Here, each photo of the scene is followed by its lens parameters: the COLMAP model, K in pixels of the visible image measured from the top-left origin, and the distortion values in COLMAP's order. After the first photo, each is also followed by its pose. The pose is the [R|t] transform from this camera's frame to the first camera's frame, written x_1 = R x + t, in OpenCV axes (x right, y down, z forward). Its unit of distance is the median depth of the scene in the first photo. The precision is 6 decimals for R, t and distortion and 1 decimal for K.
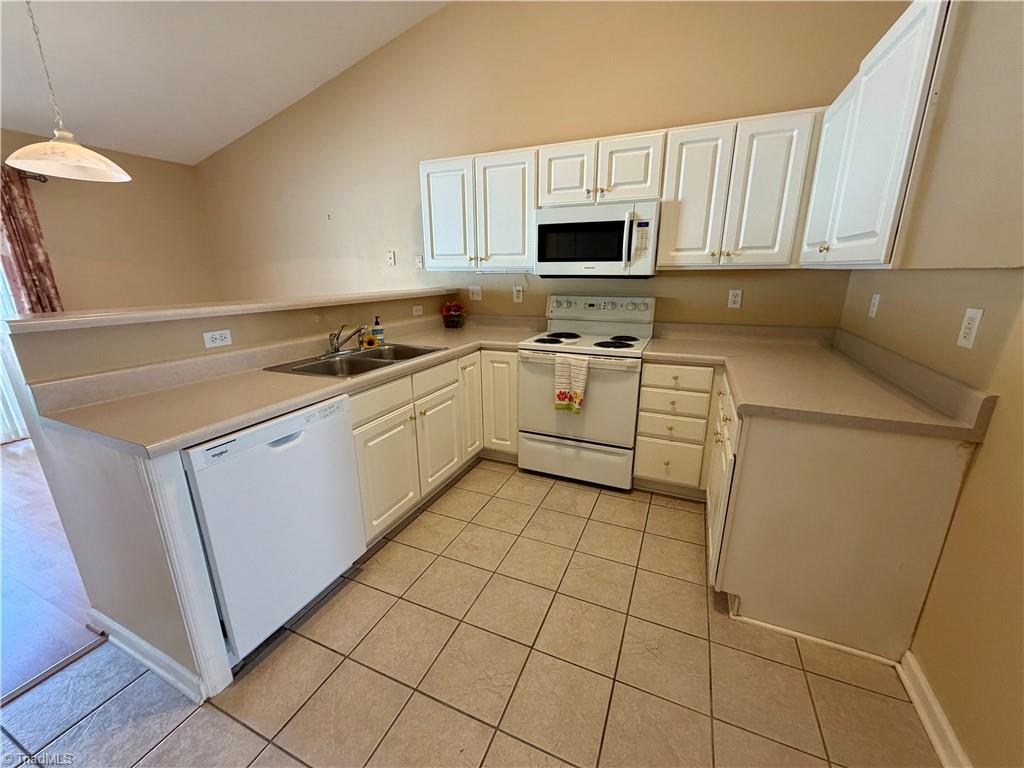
lens RADIAL K [[408.7, 0, 508.8], [0, 408.7, 384.4], [0, 0, 1]] dist [-0.000496, 0.001167]
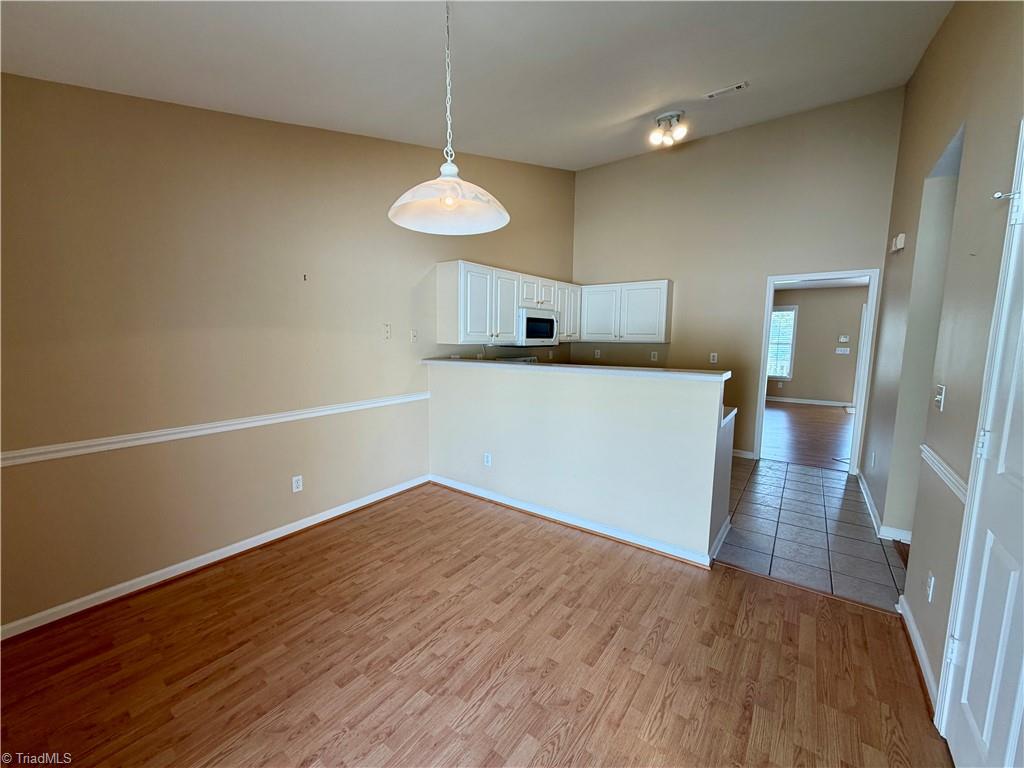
lens RADIAL K [[408.7, 0, 510.1], [0, 408.7, 384.0], [0, 0, 1]] dist [-0.000496, 0.001167]
pose [[0.214358, -0.109056, 0.970648, -1.716433], [0.258939, 0.964537, 0.051186, -0.239756], [-0.941808, 0.240366, 0.234995, 0.772203]]
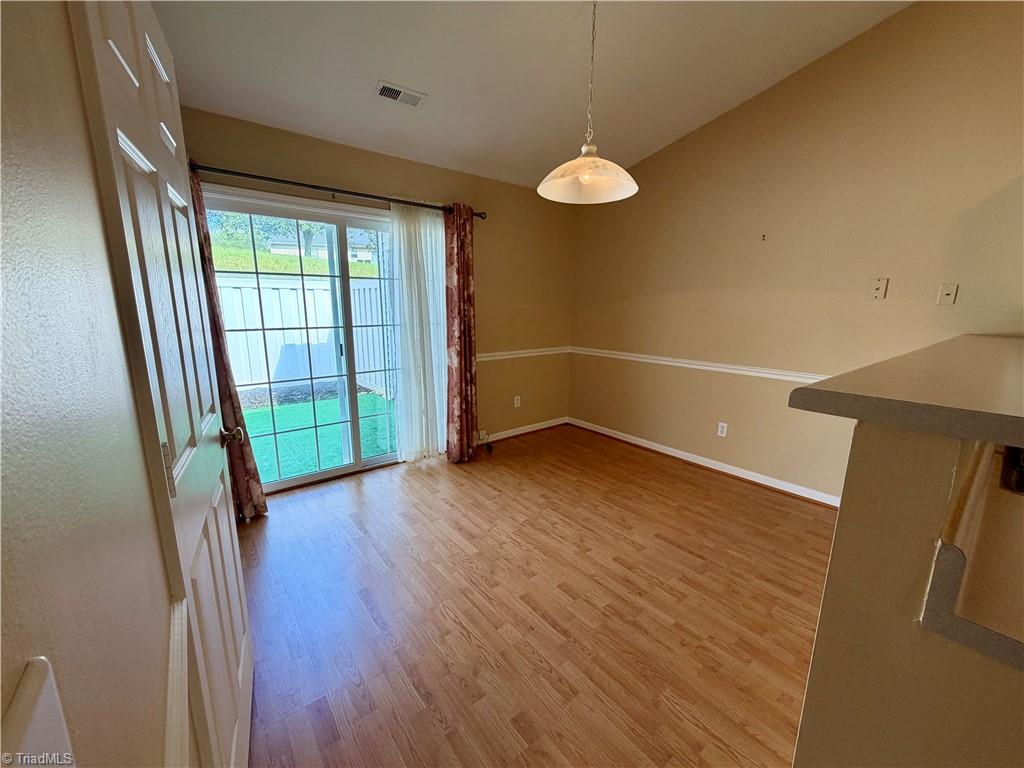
lens RADIAL K [[408.7, 0, 508.4], [0, 408.7, 385.2], [0, 0, 1]] dist [-0.000496, 0.001167]
pose [[0.885853, 0.103523, -0.452269, -0.746586], [-0.137891, 0.989487, -0.043595, -0.045888], [0.443001, 0.100982, 0.890816, 0.182647]]
